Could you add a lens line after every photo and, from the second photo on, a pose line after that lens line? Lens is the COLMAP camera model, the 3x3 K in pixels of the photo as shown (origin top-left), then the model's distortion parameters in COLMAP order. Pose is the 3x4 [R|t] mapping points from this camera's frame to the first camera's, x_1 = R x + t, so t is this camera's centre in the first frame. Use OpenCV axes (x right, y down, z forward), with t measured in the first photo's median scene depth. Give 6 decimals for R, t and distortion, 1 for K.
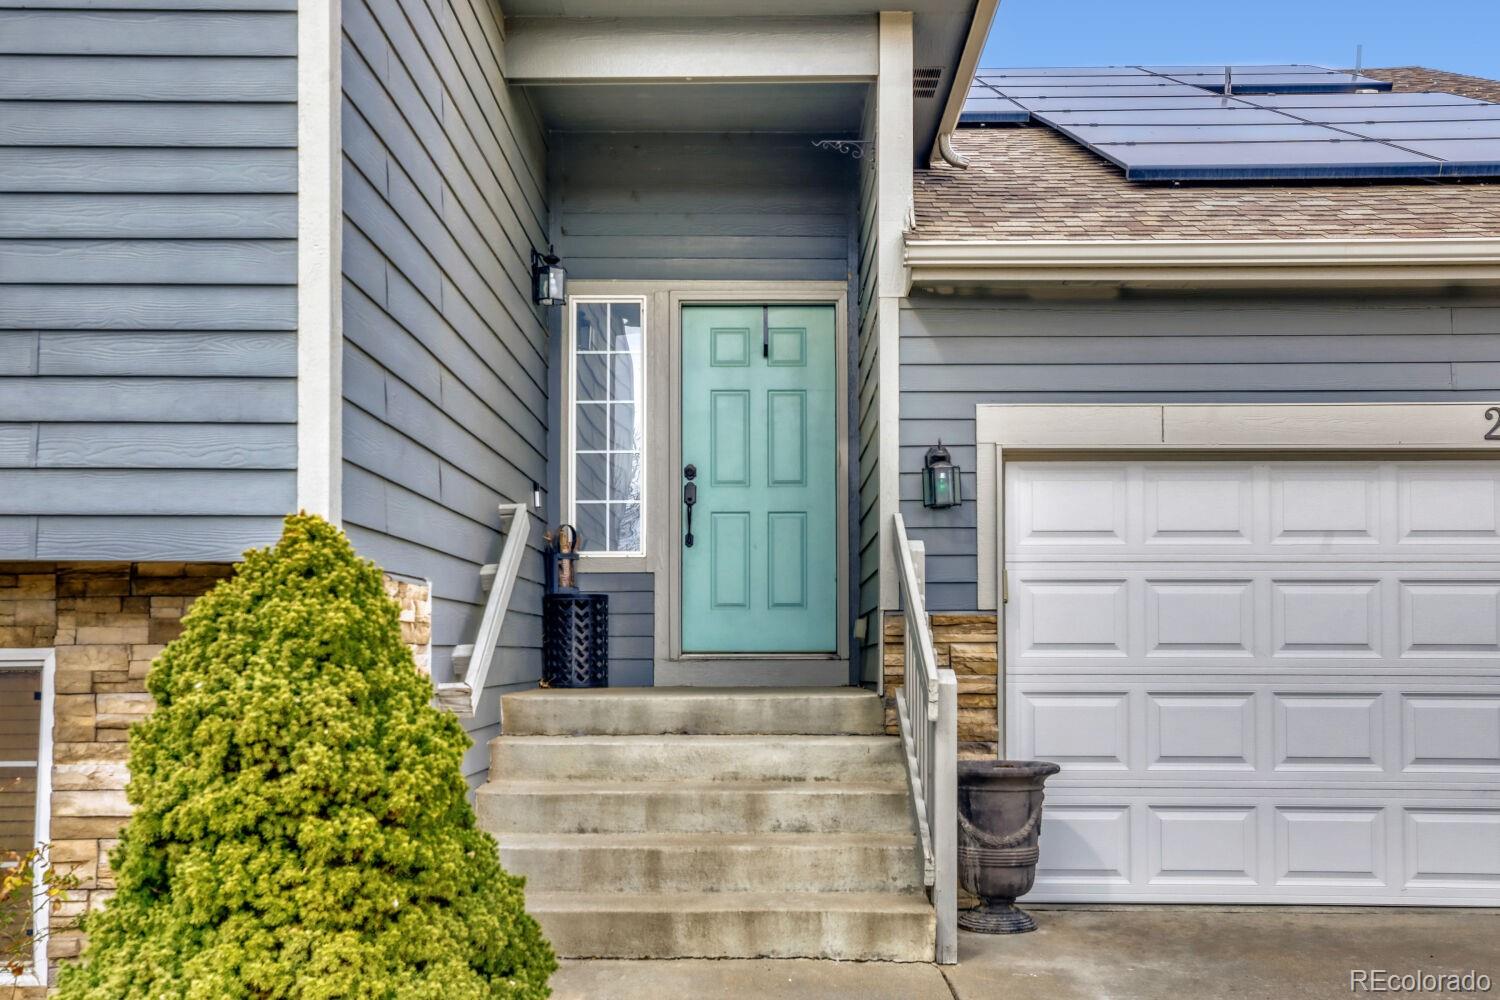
lens RADIAL K [[1427.8, 0, 734.6], [0, 1427.8, 570.5], [0, 0, 1]] dist [0.044414, 0.000000]
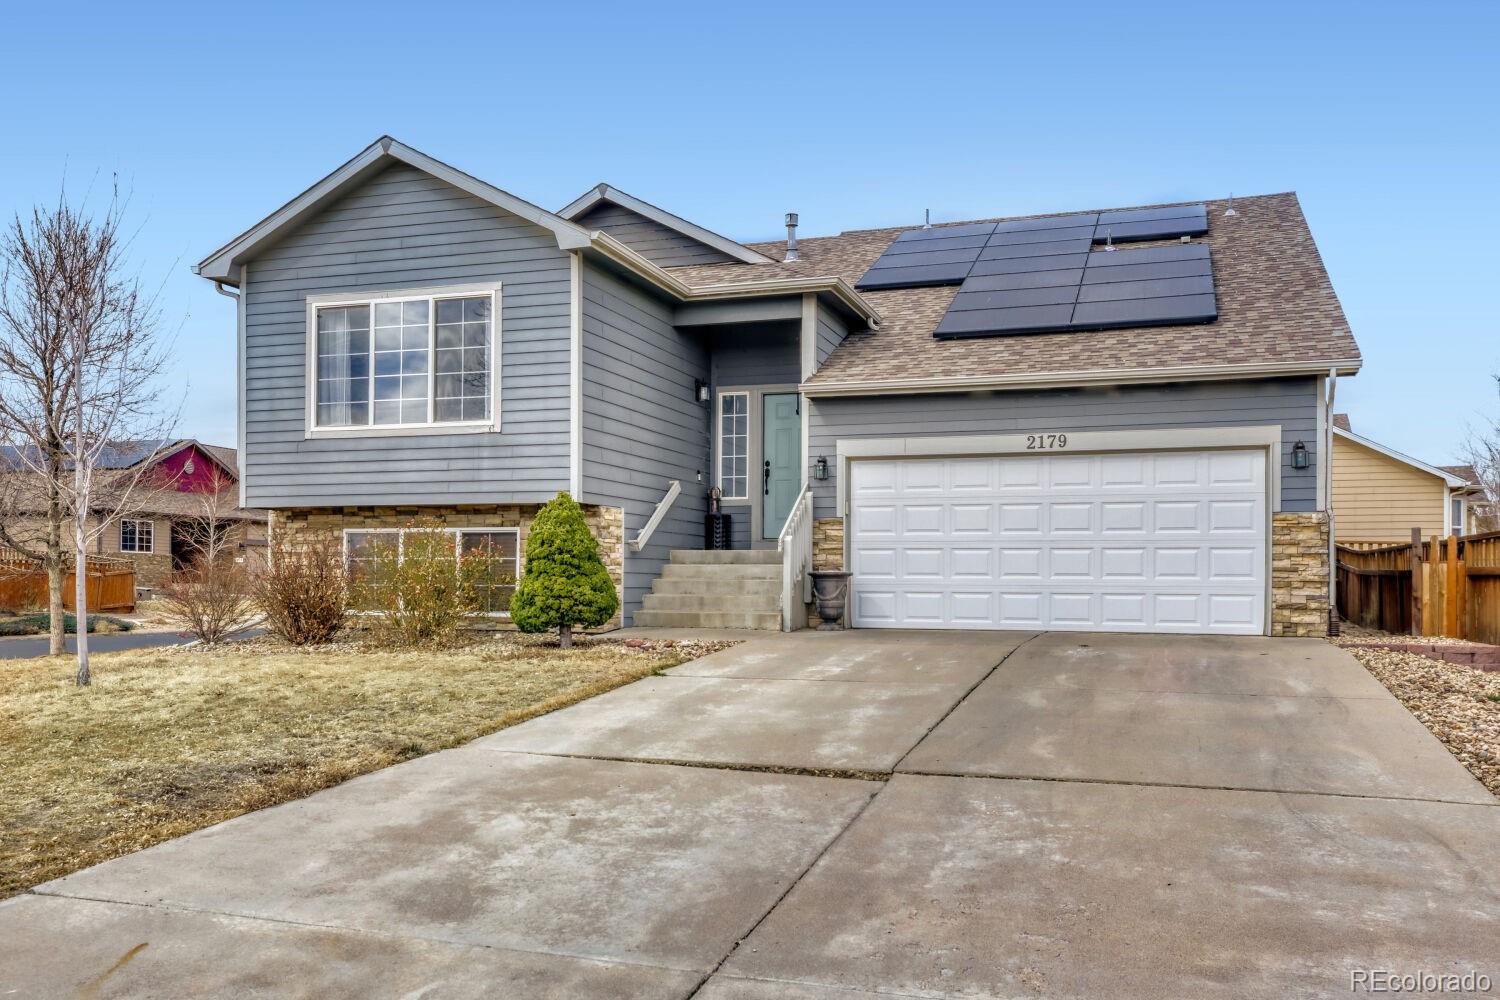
lens RADIAL K [[1320.0, 0, 748.3], [0, 1320.0, 496.1], [0, 0, 1]] dist [0.025685, 0.008873]
pose [[0.948701, -0.016086, -0.315765, 0.790556], [0.012452, 0.999831, -0.013521, 0.019069], [0.315929, 0.008895, 0.948741, -1.386641]]
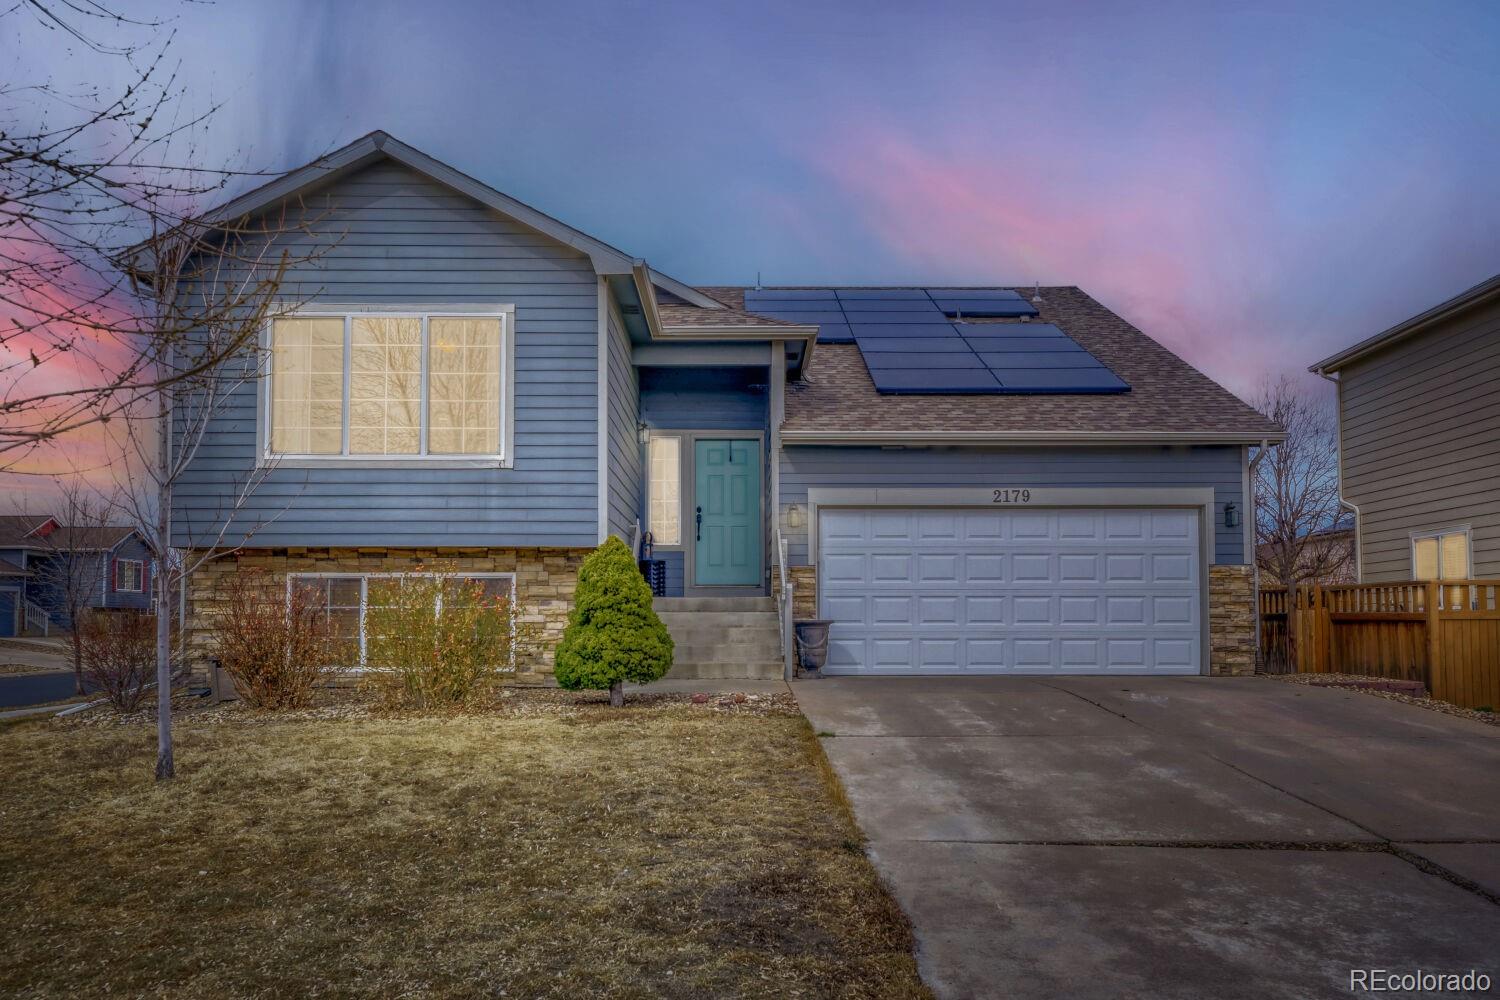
lens RADIAL K [[1207.3, 0, 741.5], [0, 1207.3, 500.0], [0, 0, 1]] dist [0.017300, 0.007496]
pose [[0.999746, 0.001212, 0.022486, -0.006077], [-0.000187, 0.998964, -0.045515, 0.008925], [-0.022517, 0.045499, 0.998711, -1.259758]]
